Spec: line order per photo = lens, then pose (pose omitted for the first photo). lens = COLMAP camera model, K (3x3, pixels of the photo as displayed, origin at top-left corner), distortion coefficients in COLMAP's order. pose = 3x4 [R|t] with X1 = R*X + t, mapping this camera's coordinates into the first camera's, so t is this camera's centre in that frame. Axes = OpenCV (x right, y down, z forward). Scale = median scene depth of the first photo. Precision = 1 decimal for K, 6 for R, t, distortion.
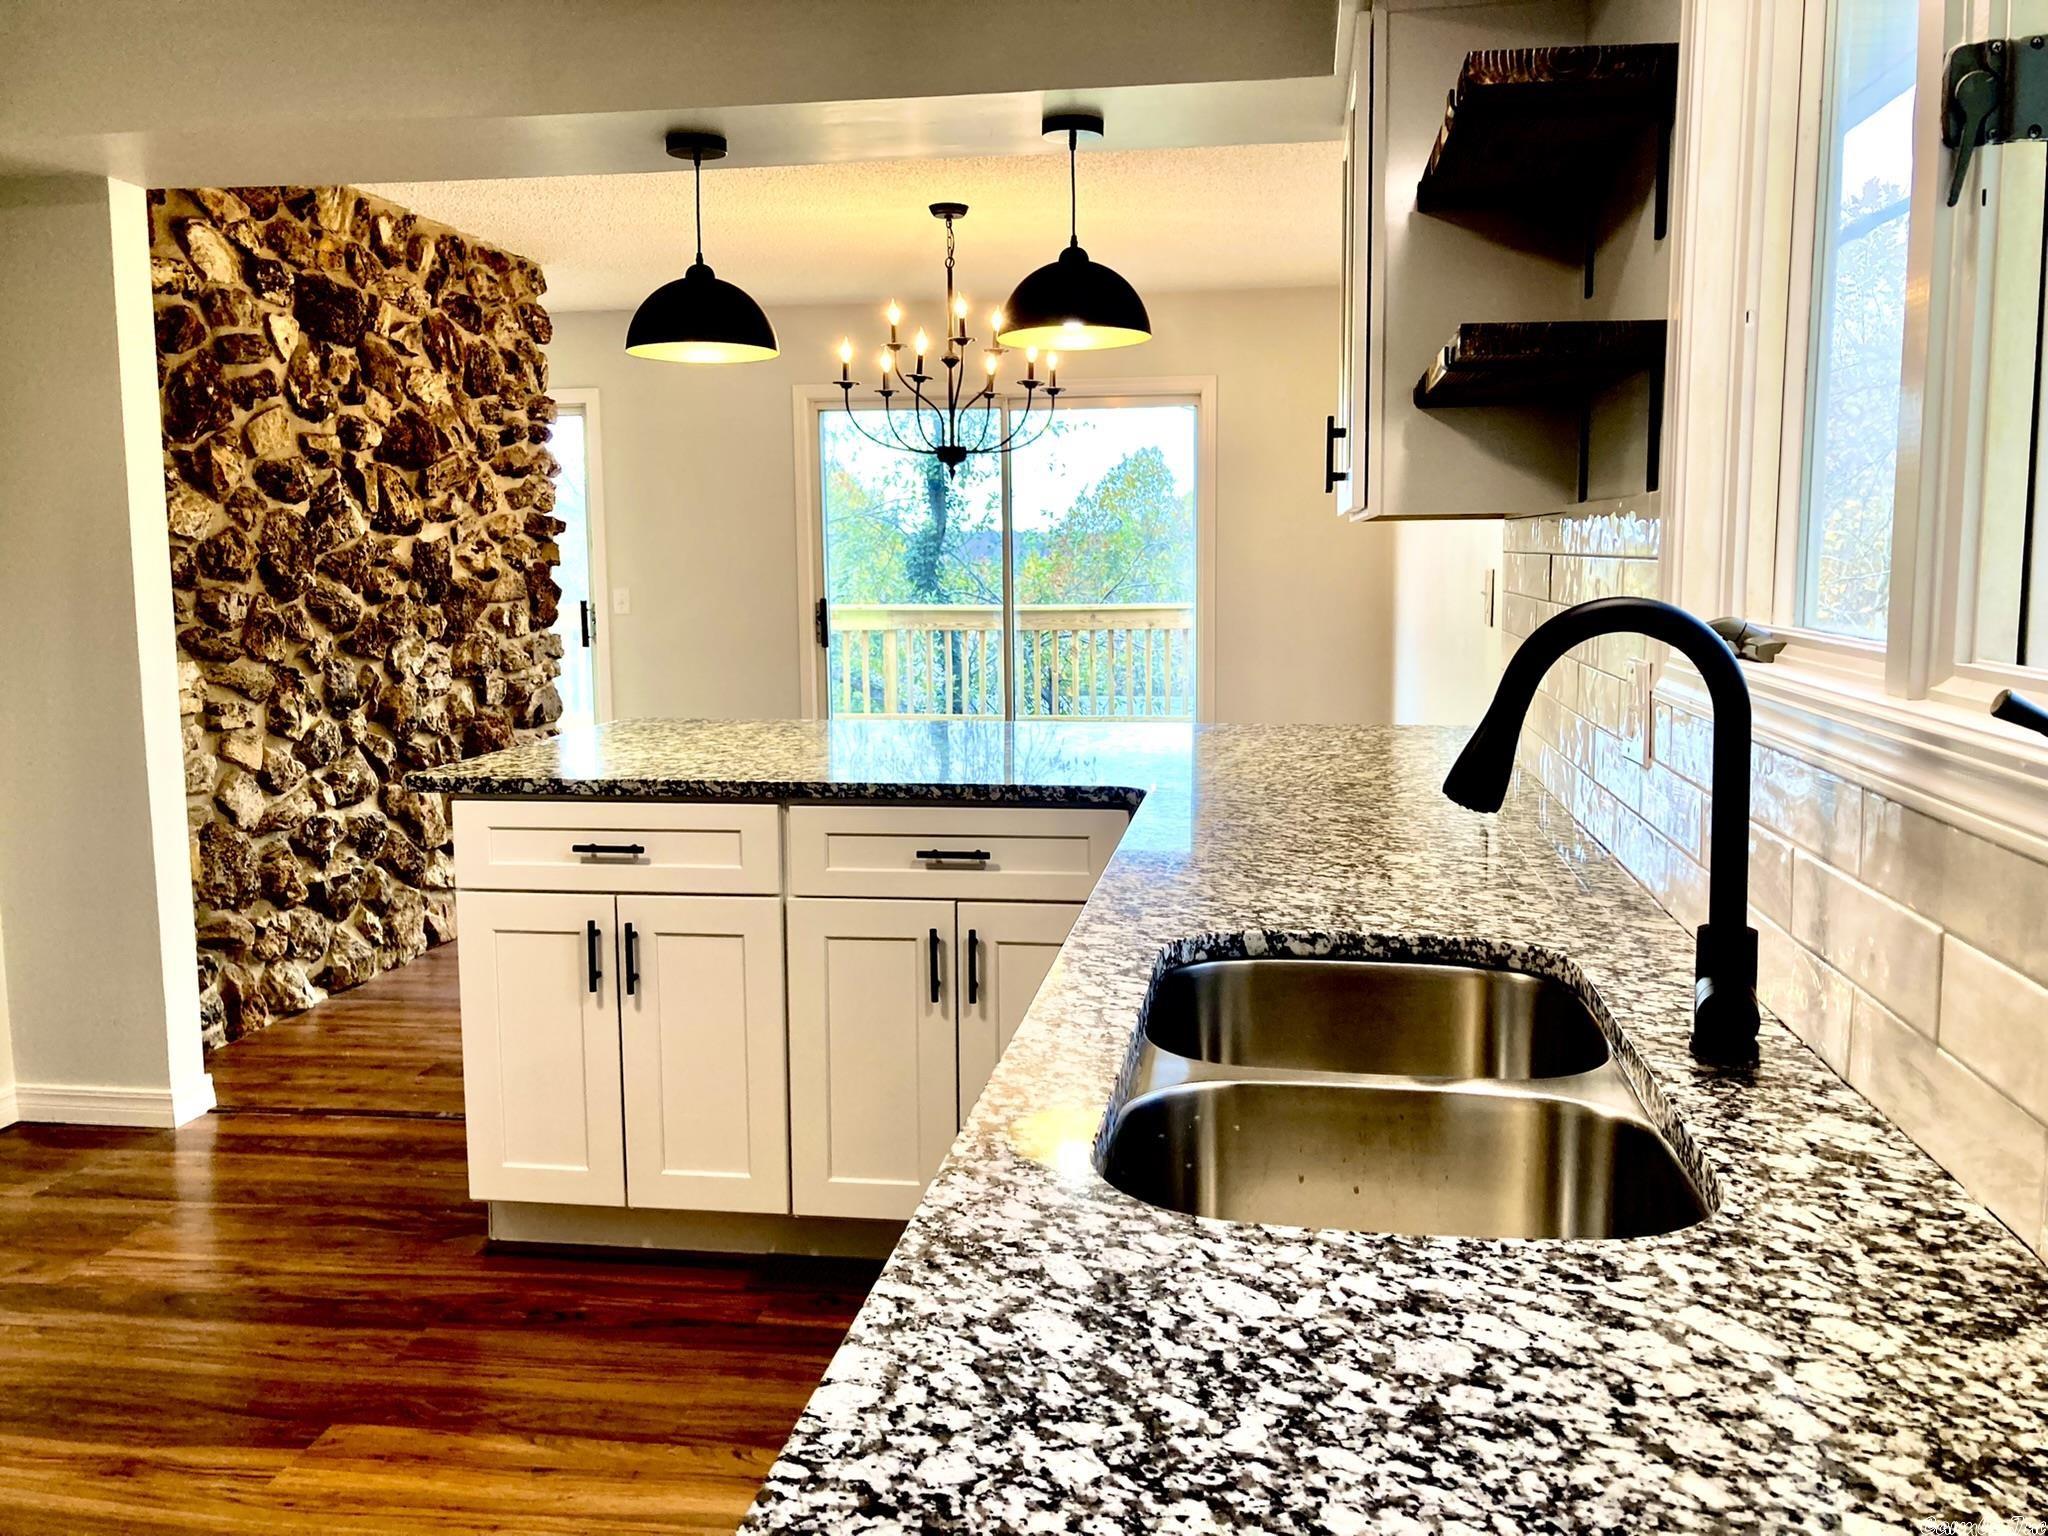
lens RADIAL K [[1671.5, 0, 1064.6], [0, 1671.5, 746.1], [0, 0, 1]] dist [0.046148, -0.051982]
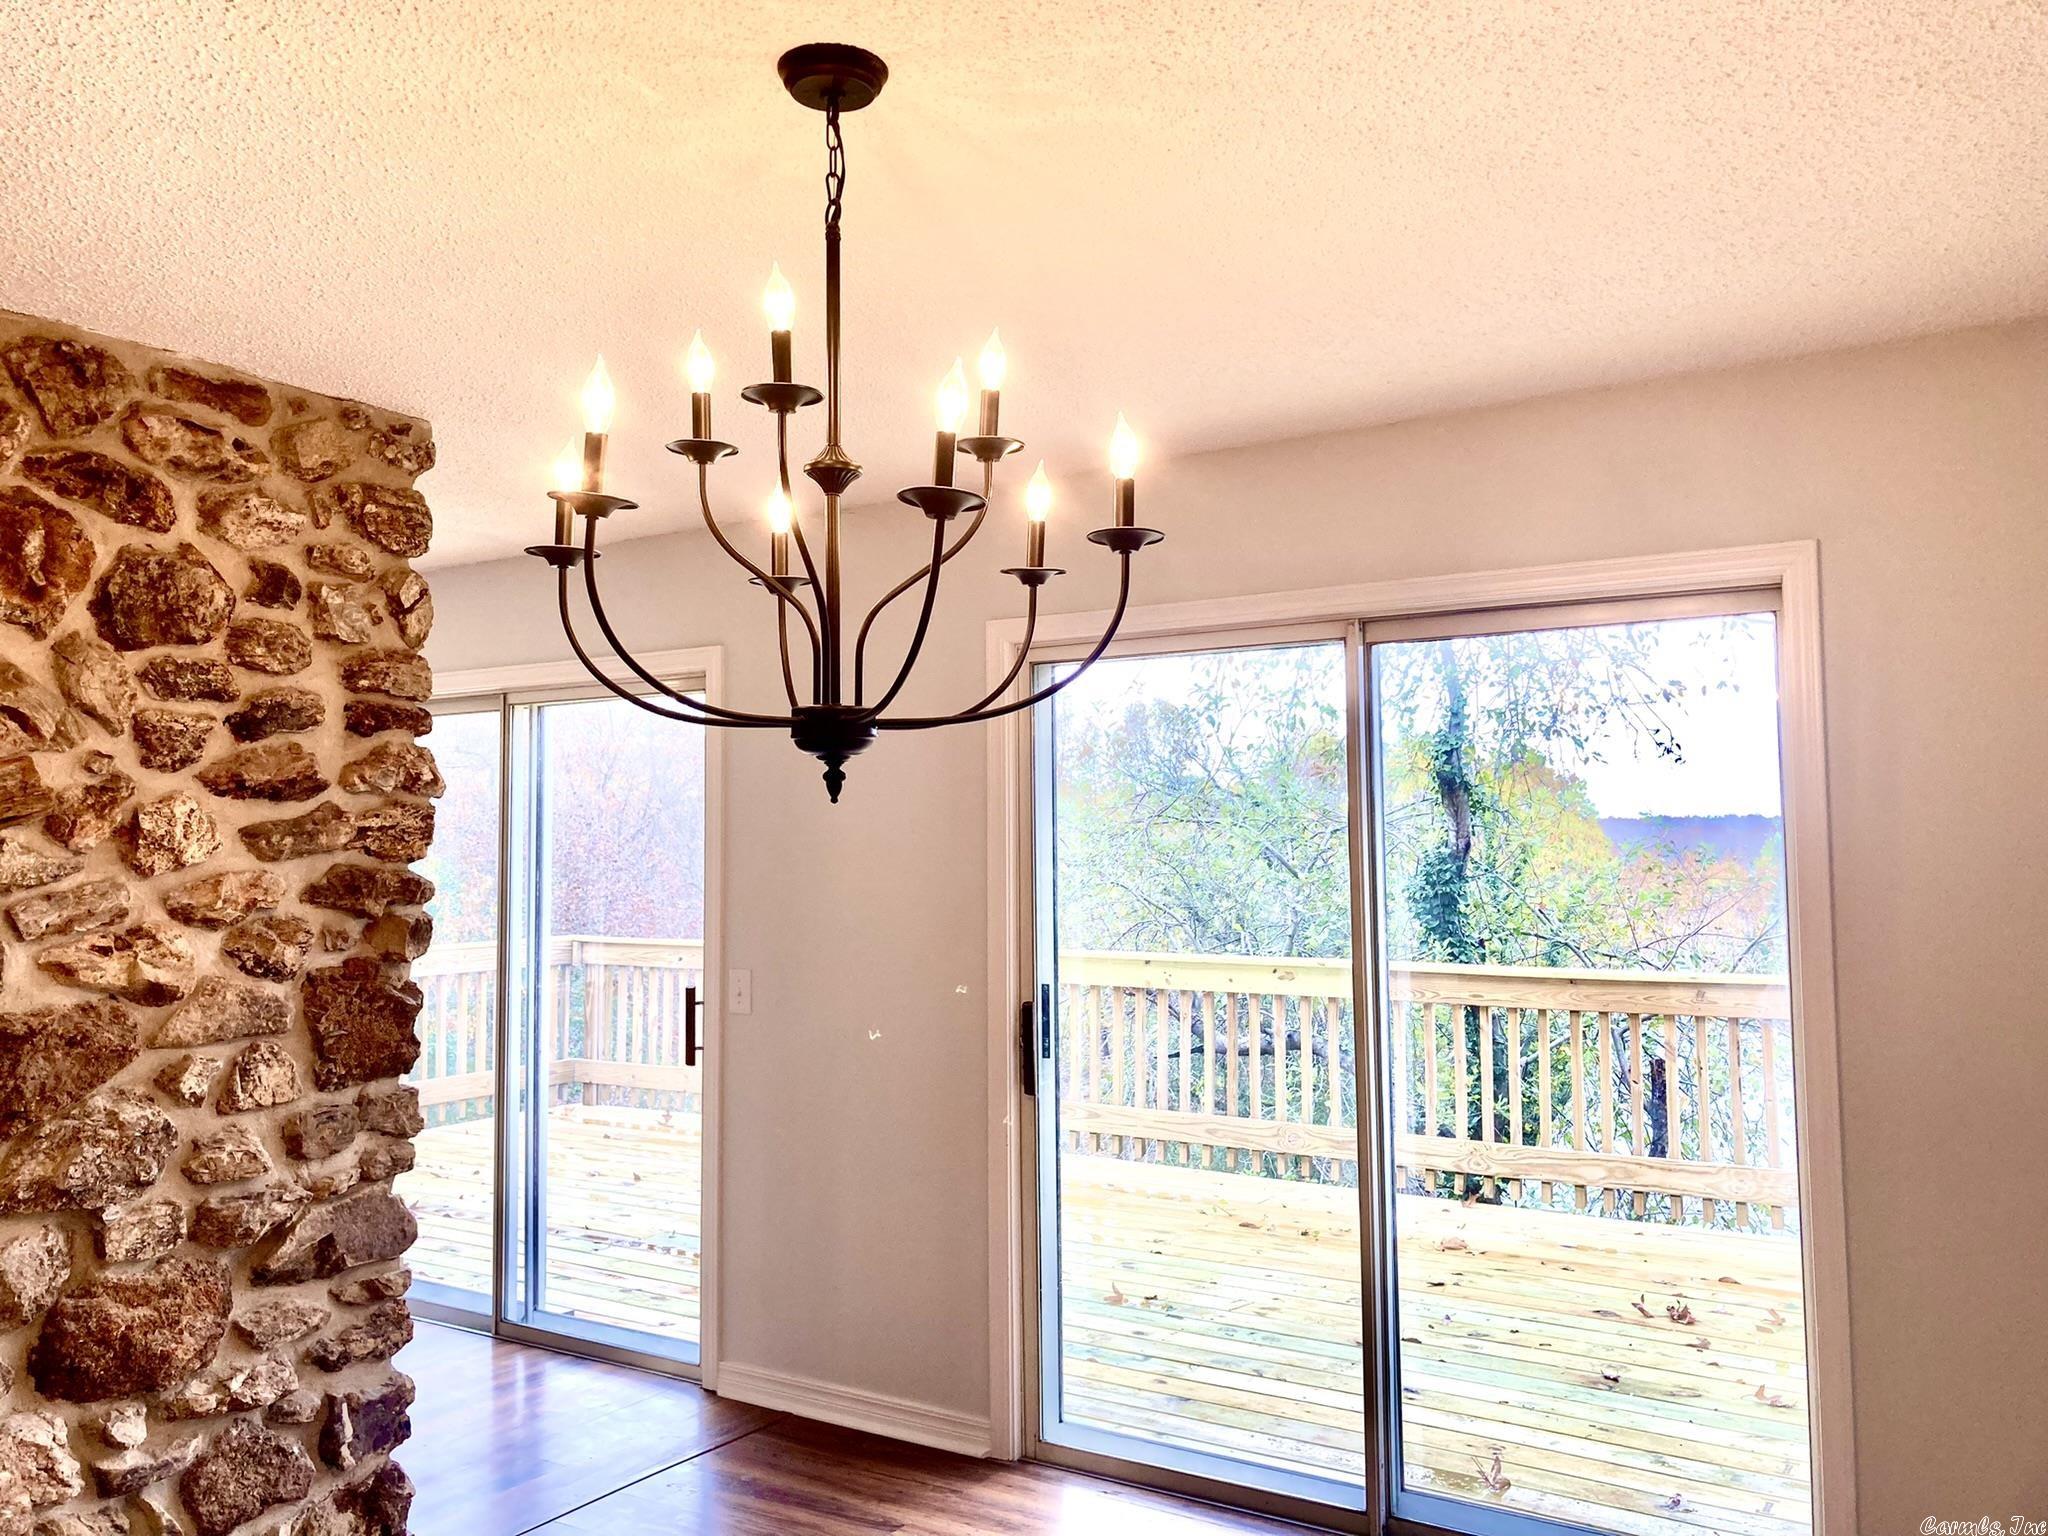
lens RADIAL K [[1671.5, 0, 1020.4], [0, 1671.5, 748.0], [0, 0, 1]] dist [0.046148, -0.051982]
pose [[0.901158, -0.023398, -0.432859, 0.147884], [-0.049872, 0.986316, -0.157142, -0.143058], [0.430612, 0.163198, 0.887660, 0.860394]]
